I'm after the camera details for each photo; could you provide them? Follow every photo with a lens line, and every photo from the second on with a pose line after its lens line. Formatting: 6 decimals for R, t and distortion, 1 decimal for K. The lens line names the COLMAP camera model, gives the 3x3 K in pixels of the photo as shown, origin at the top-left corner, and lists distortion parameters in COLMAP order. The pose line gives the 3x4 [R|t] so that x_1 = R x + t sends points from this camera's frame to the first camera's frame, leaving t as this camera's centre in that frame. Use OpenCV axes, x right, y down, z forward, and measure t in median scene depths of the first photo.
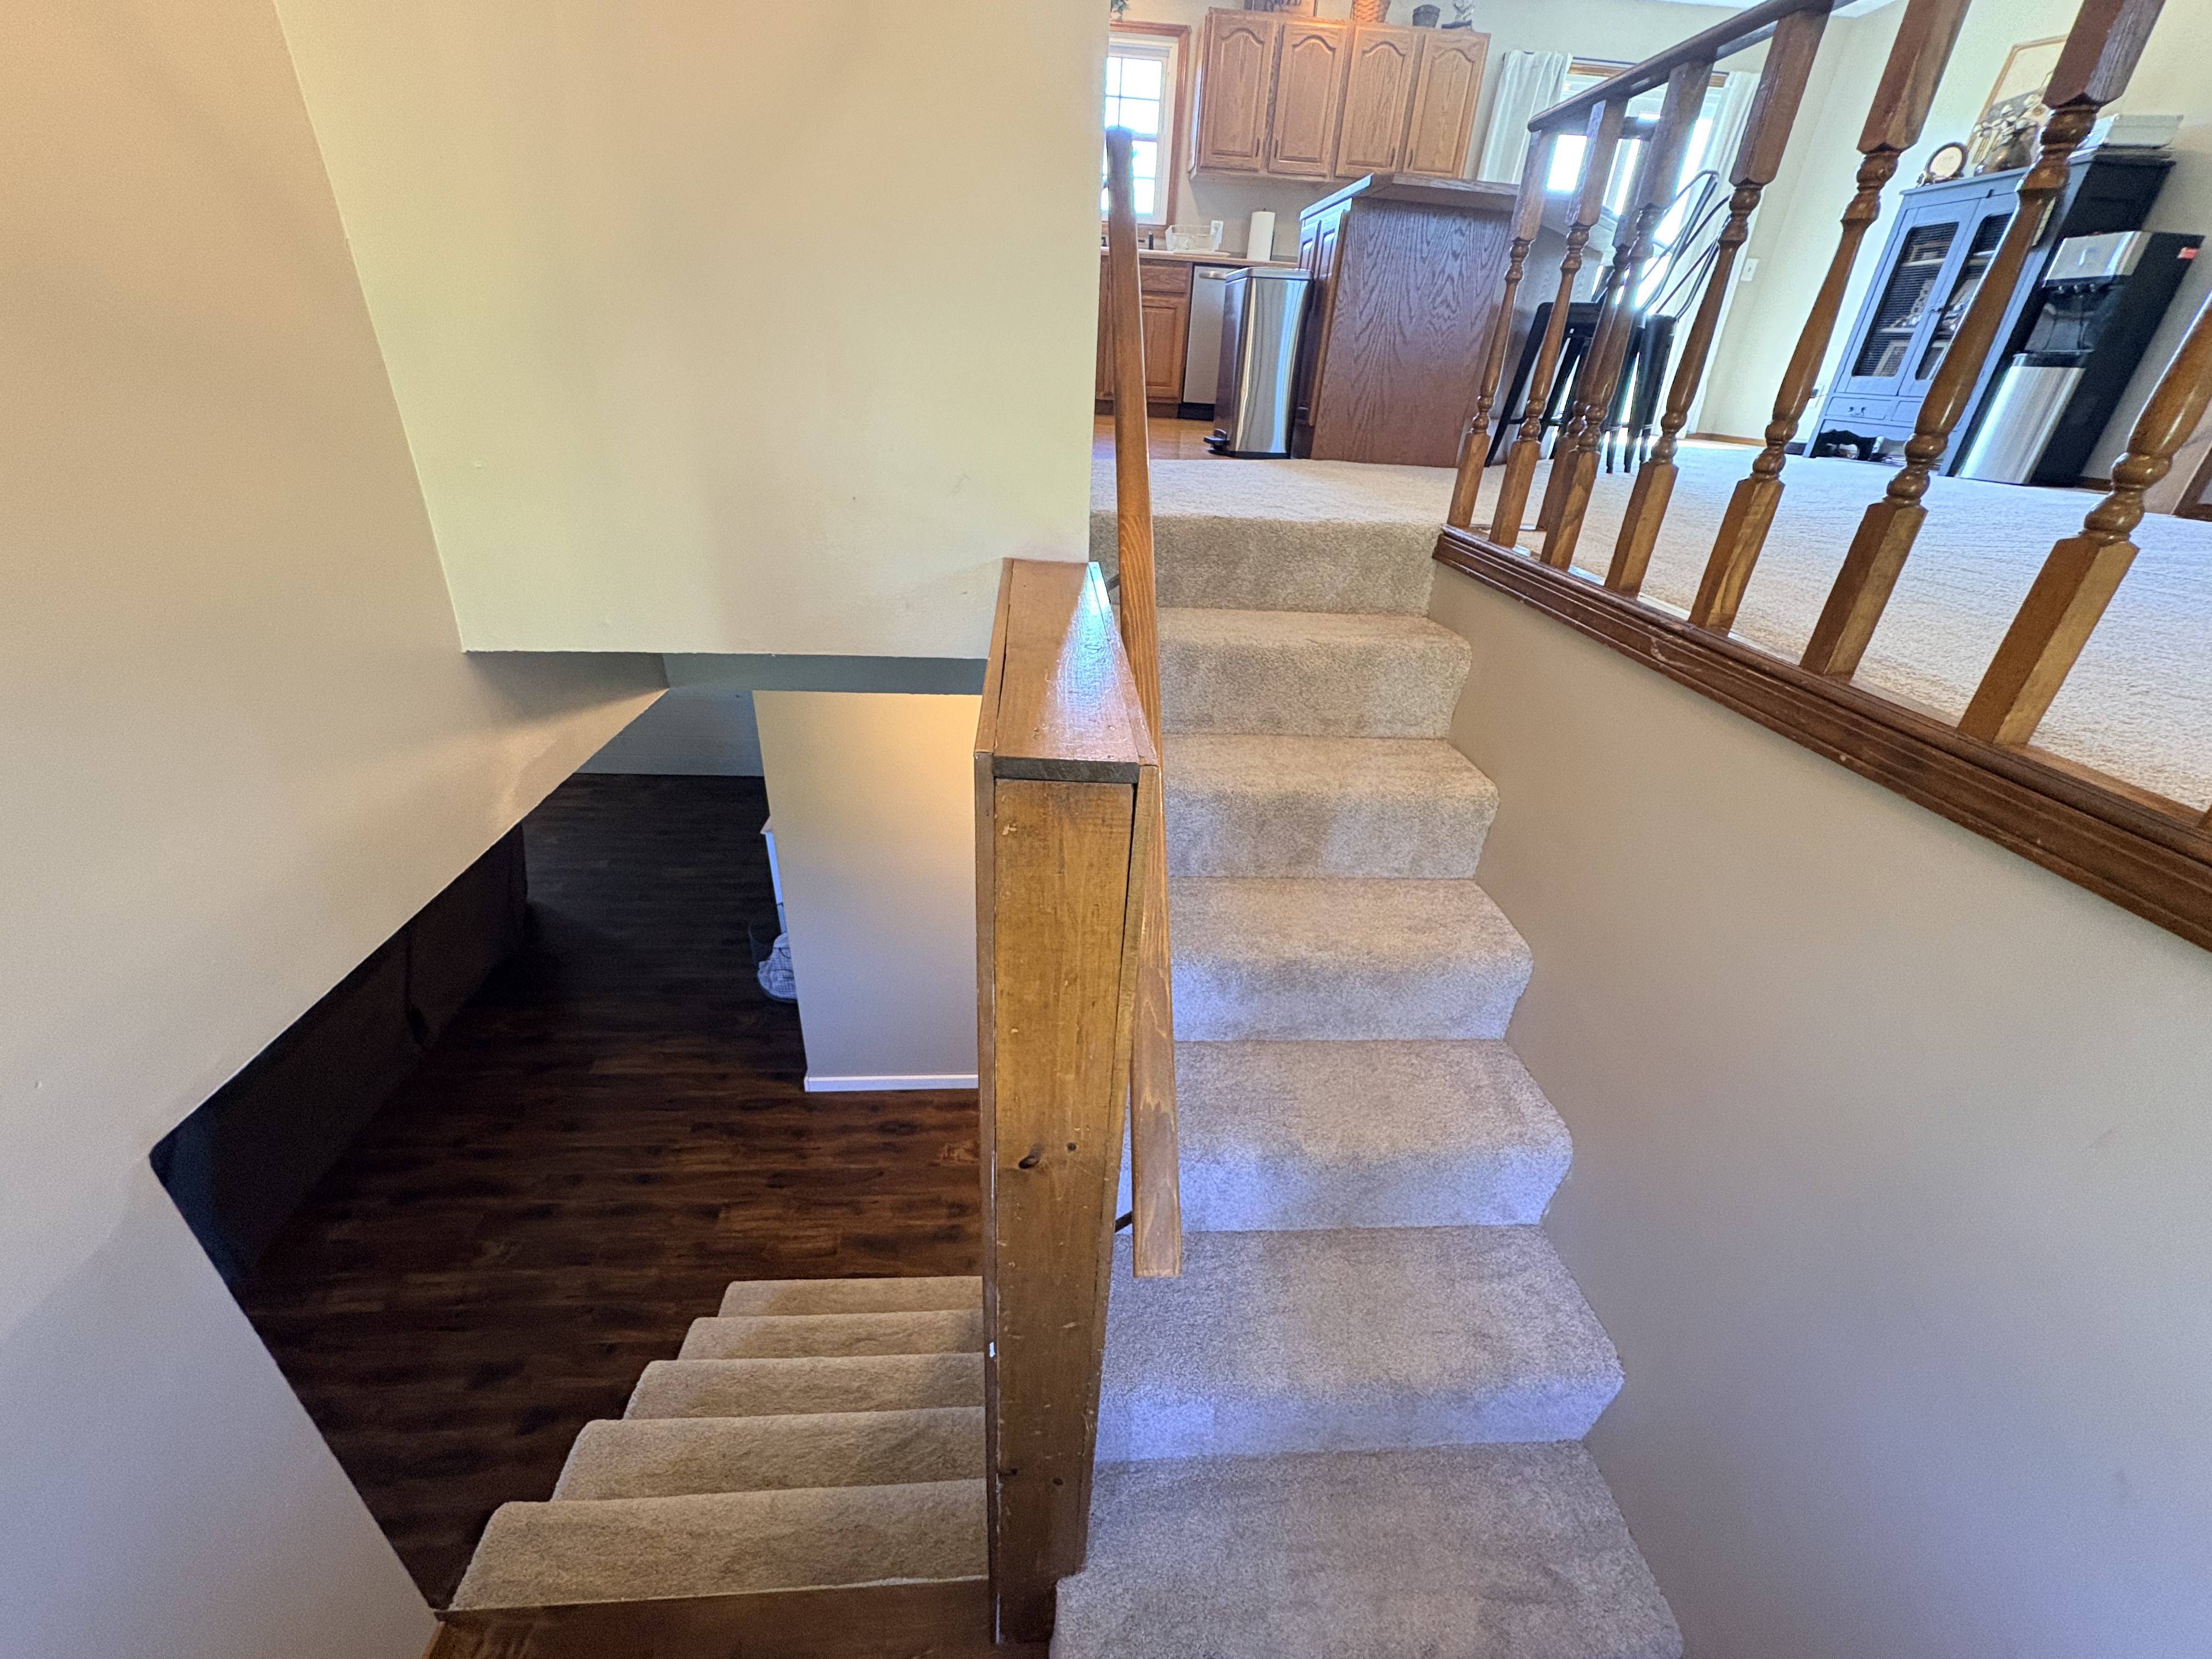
lens RADIAL K [[897.2, 0, 1106.0], [0, 897.2, 829.5], [0, 0, 1]] dist [0.007391, -0.000182]
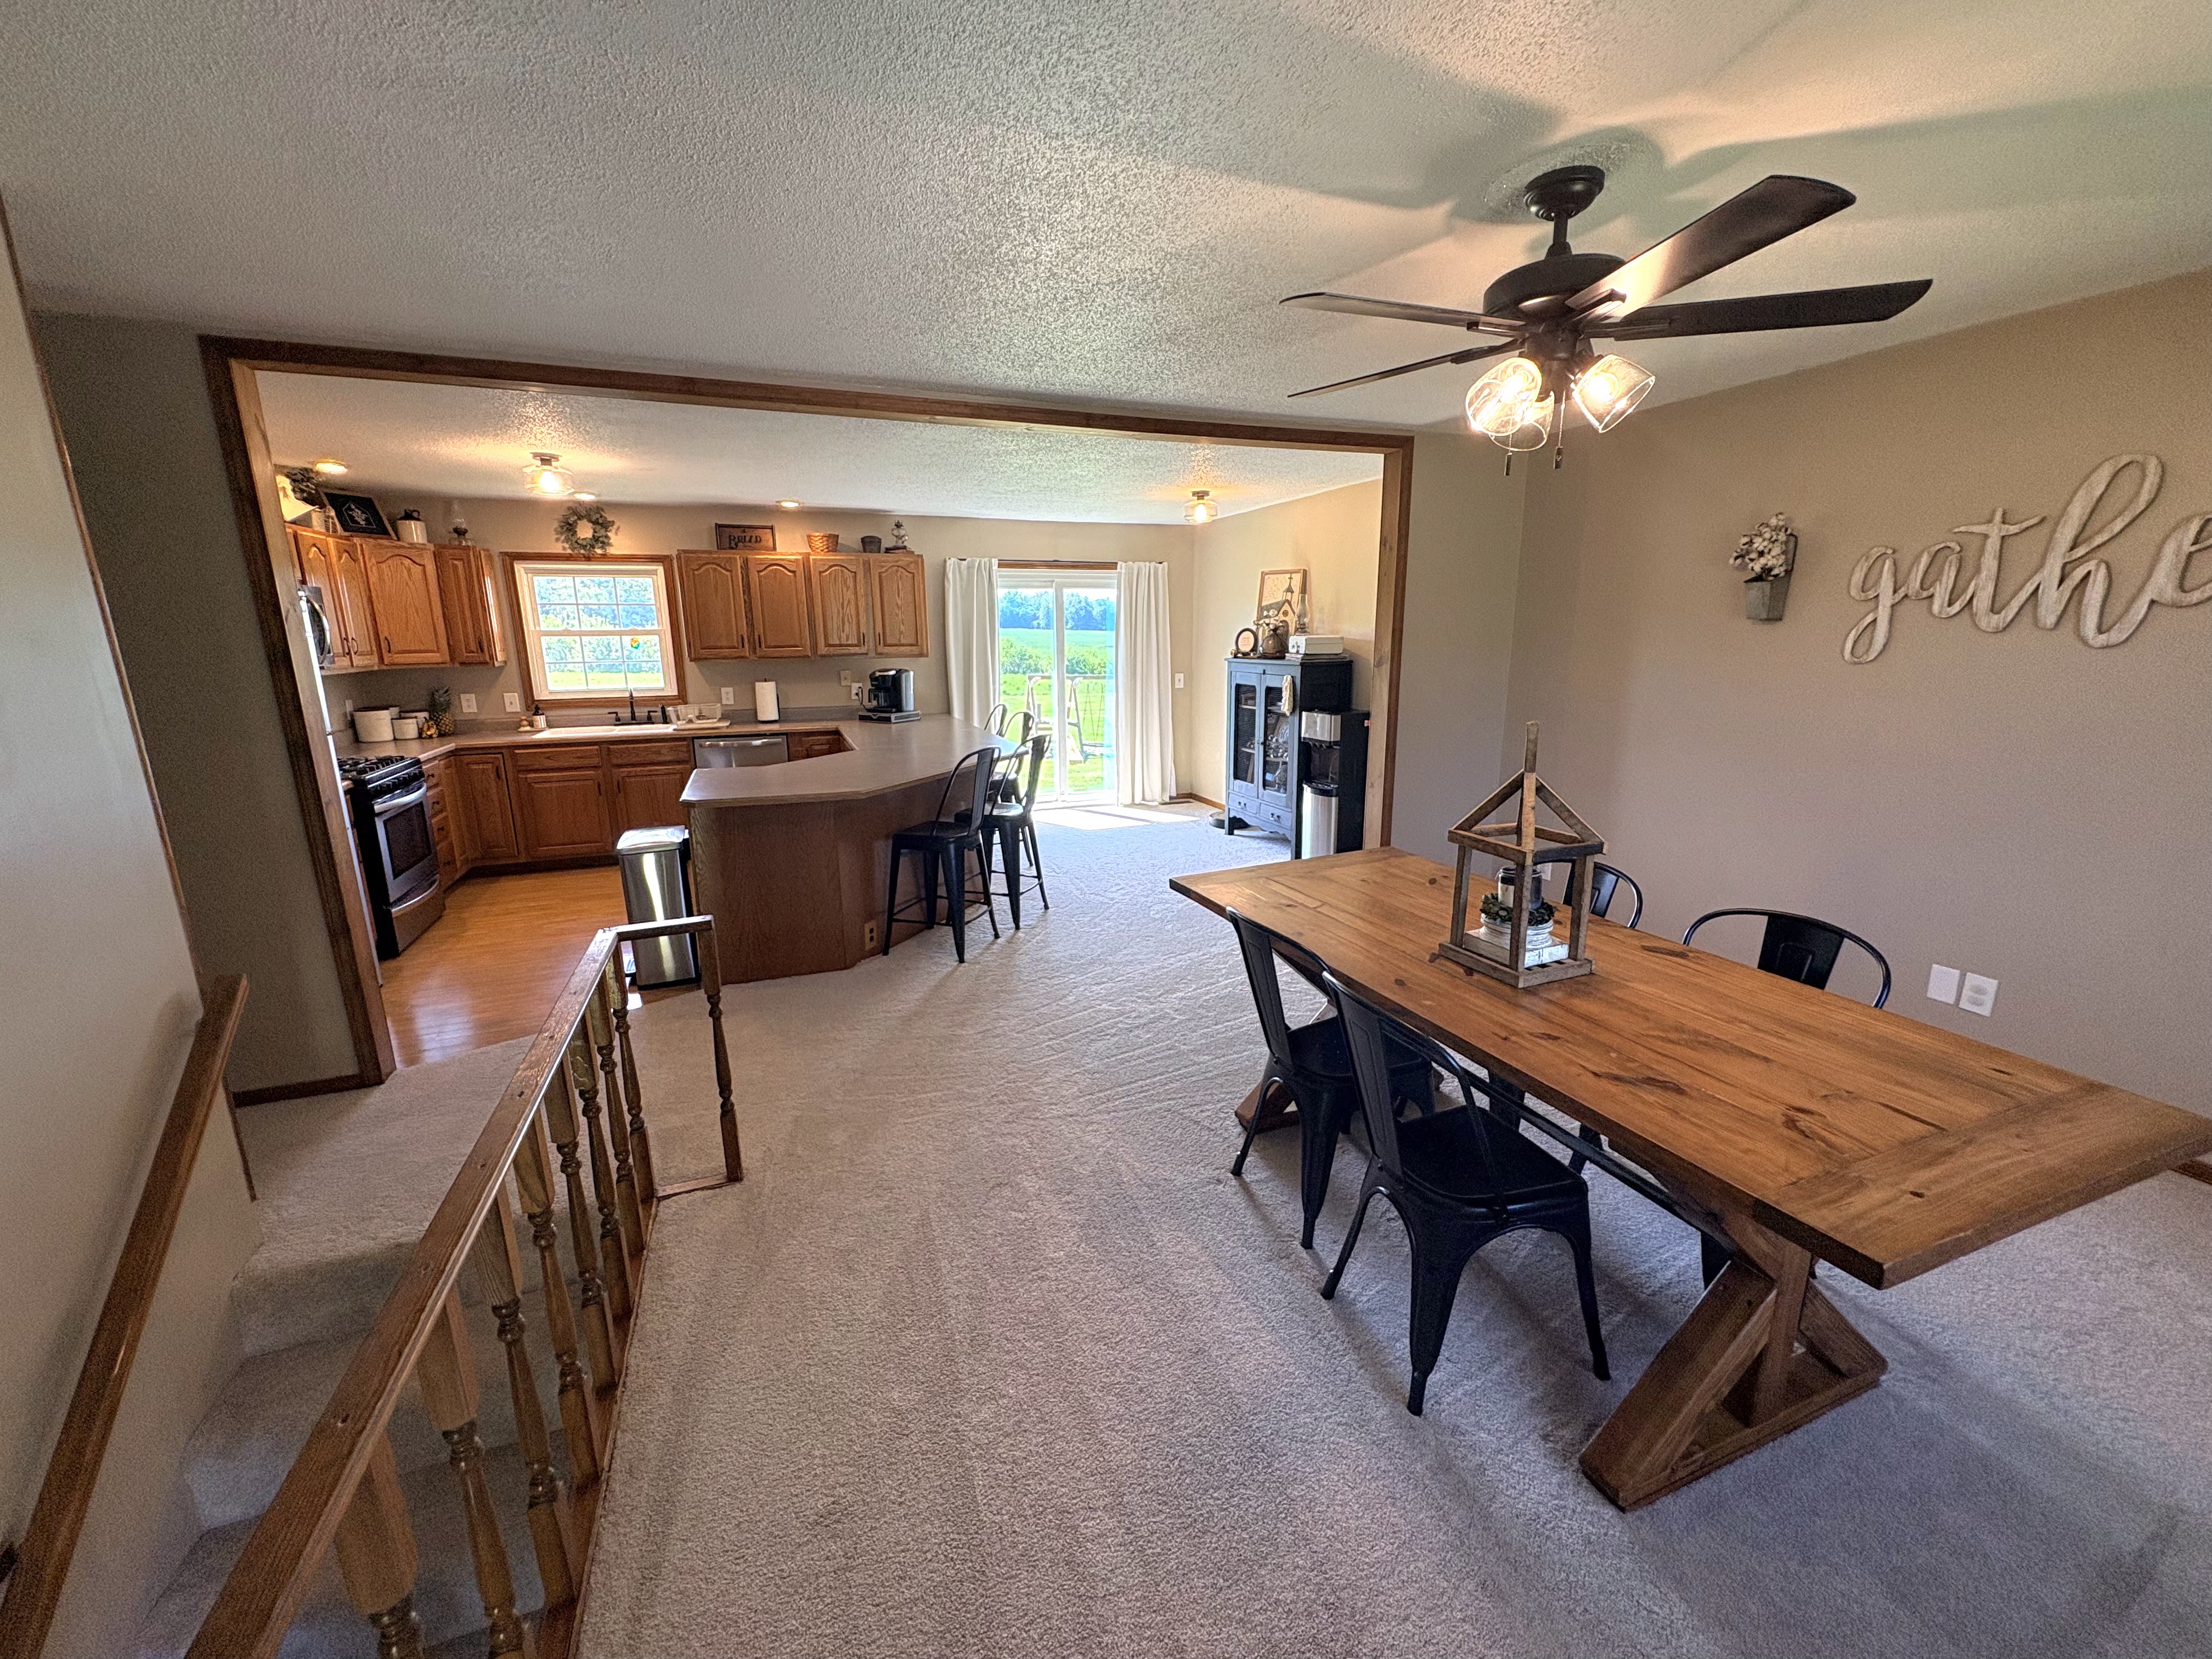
lens RADIAL K [[897.2, 0, 1106.0], [0, 897.2, 829.5], [0, 0, 1]] dist [0.007391, -0.000182]
pose [[0.956151, -0.122972, 0.265806, 0.314592], [0.187974, 0.953651, -0.234981, -0.174212], [-0.224589, 0.274642, 0.934950, -0.157139]]
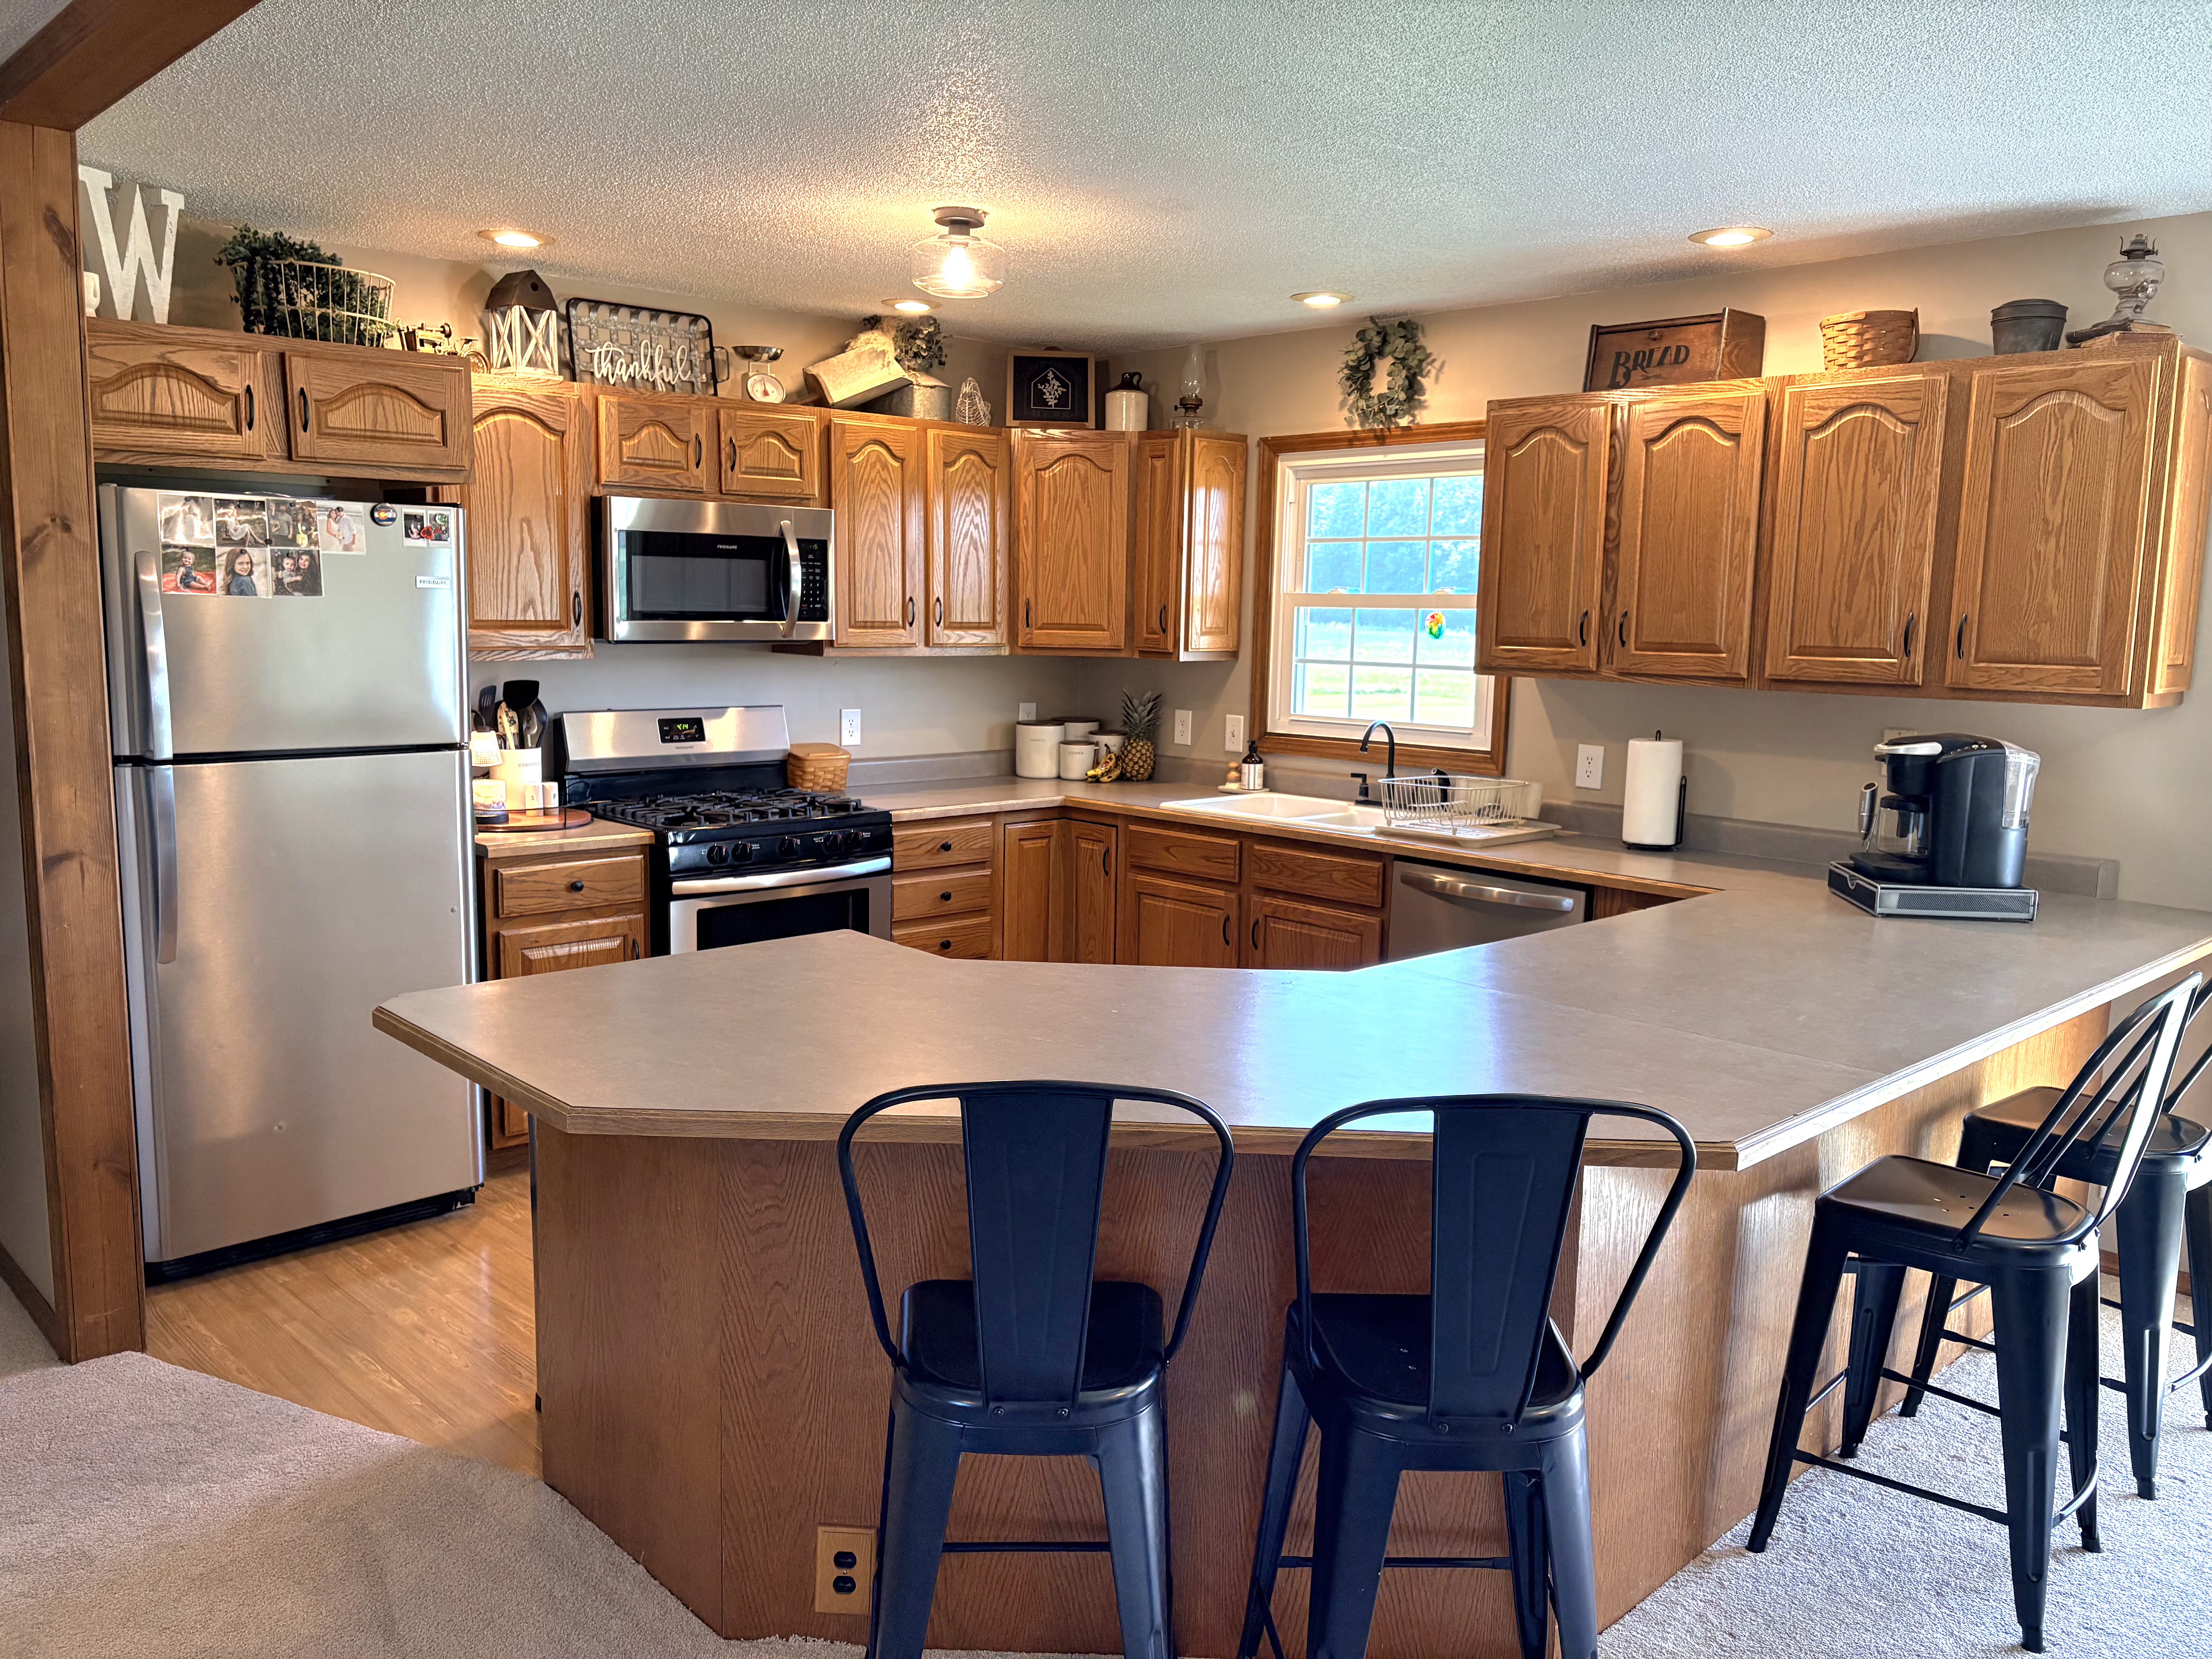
lens RADIAL K [[1685.6, 0, 1106.0], [0, 1685.6, 829.5], [0, 0, 1]] dist [0.065968, -0.071842]
pose [[0.629930, 0.065646, -0.773873, 0.755397], [-0.352663, 0.911949, -0.209708, -0.457366], [0.691966, 0.405017, 0.597615, 0.422978]]
